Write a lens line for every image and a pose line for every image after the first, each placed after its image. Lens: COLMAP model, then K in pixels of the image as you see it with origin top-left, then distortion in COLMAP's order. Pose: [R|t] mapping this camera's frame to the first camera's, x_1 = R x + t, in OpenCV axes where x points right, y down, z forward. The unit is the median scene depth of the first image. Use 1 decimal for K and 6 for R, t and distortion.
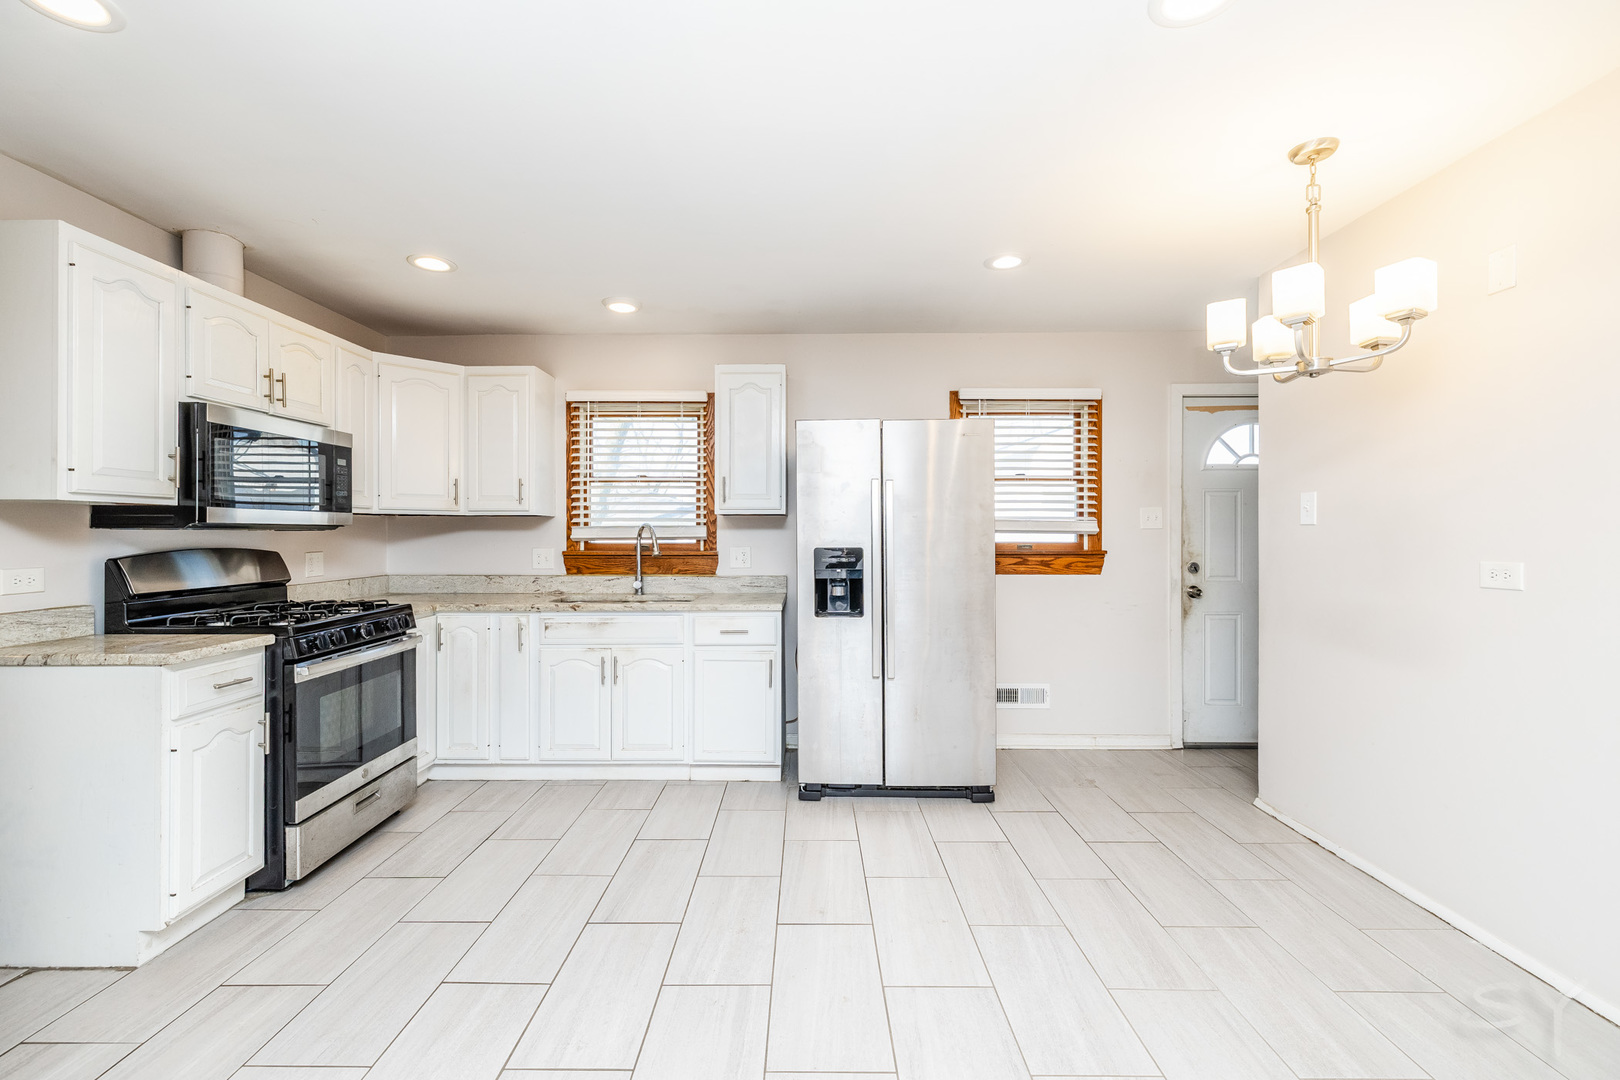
lens RADIAL K [[691.6, 0, 802.3], [0, 691.6, 533.6], [0, 0, 1]] dist [0.001215, -0.000101]
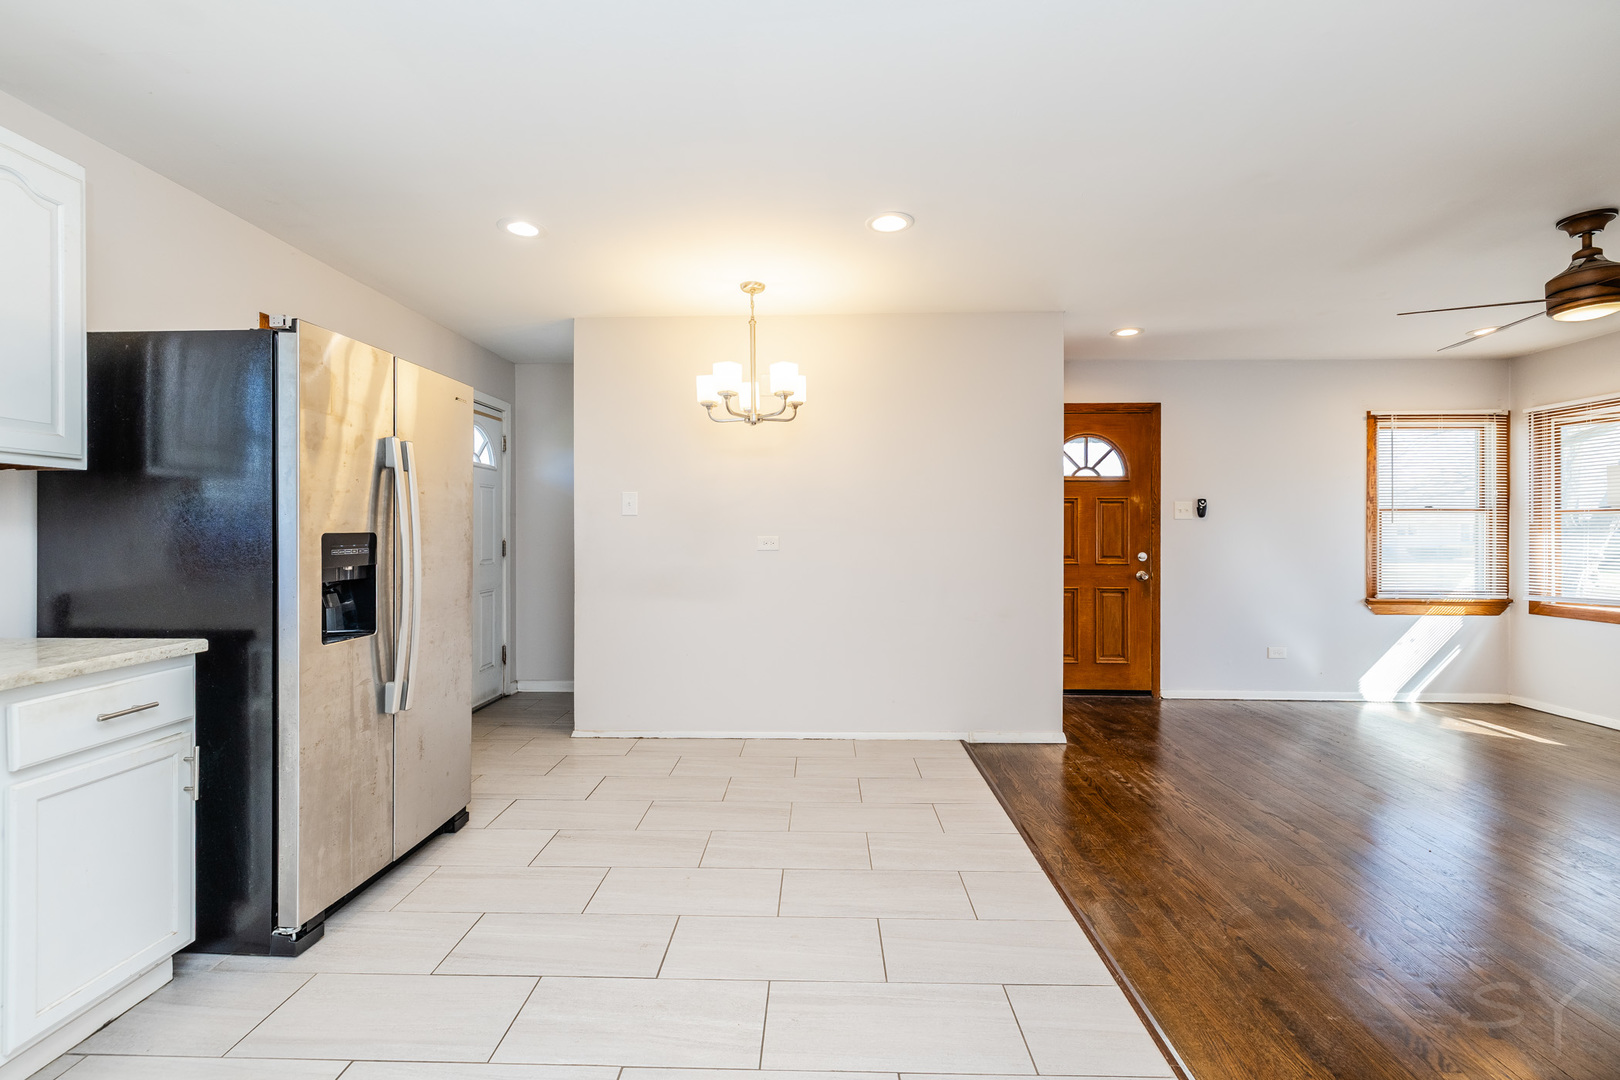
lens RADIAL K [[691.6, 0, 802.3], [0, 691.6, 533.6], [0, 0, 1]] dist [0.001215, -0.000101]
pose [[0.026957, -0.001156, 0.999636, -0.476459], [-0.000170, 0.999999, 0.001161, 0.016672], [-0.999637, -0.000201, 0.026957, 0.445002]]
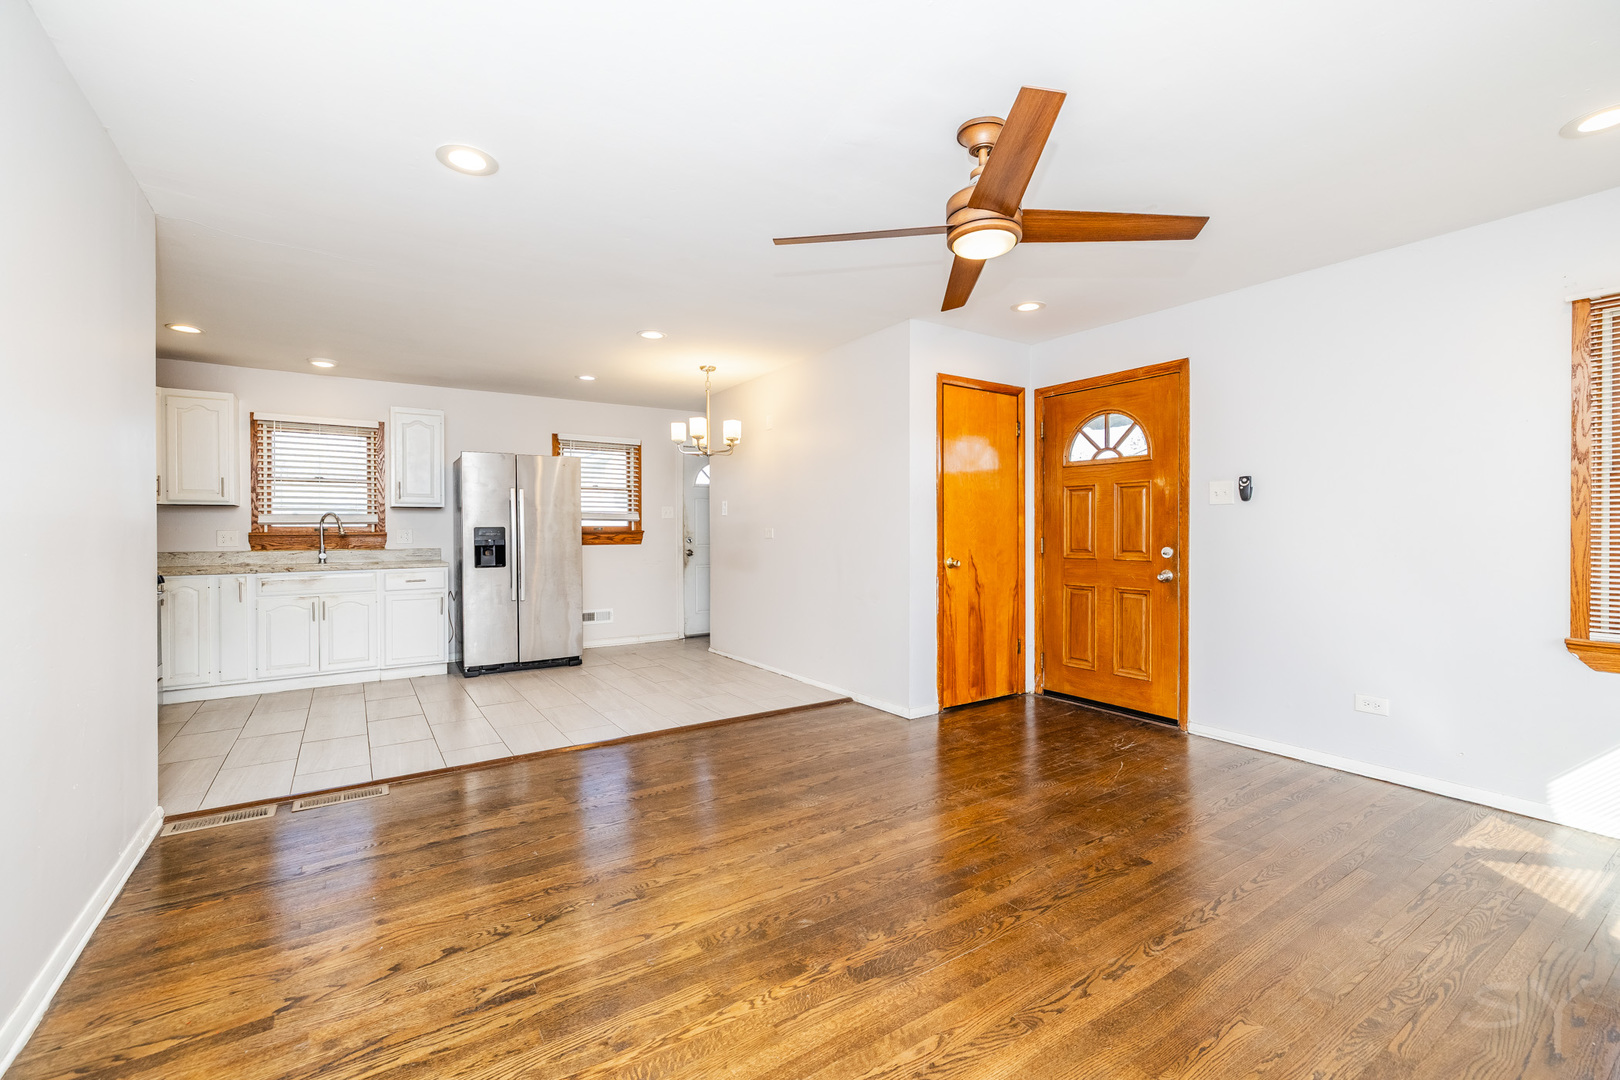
lens RADIAL K [[691.6, 0, 802.3], [0, 691.6, 533.6], [0, 0, 1]] dist [0.001215, -0.000101]
pose [[0.830304, -0.005351, 0.557285, -0.211054], [0.003723, 0.999985, 0.004054, 0.026426], [-0.557298, -0.001291, 0.830312, -0.695683]]
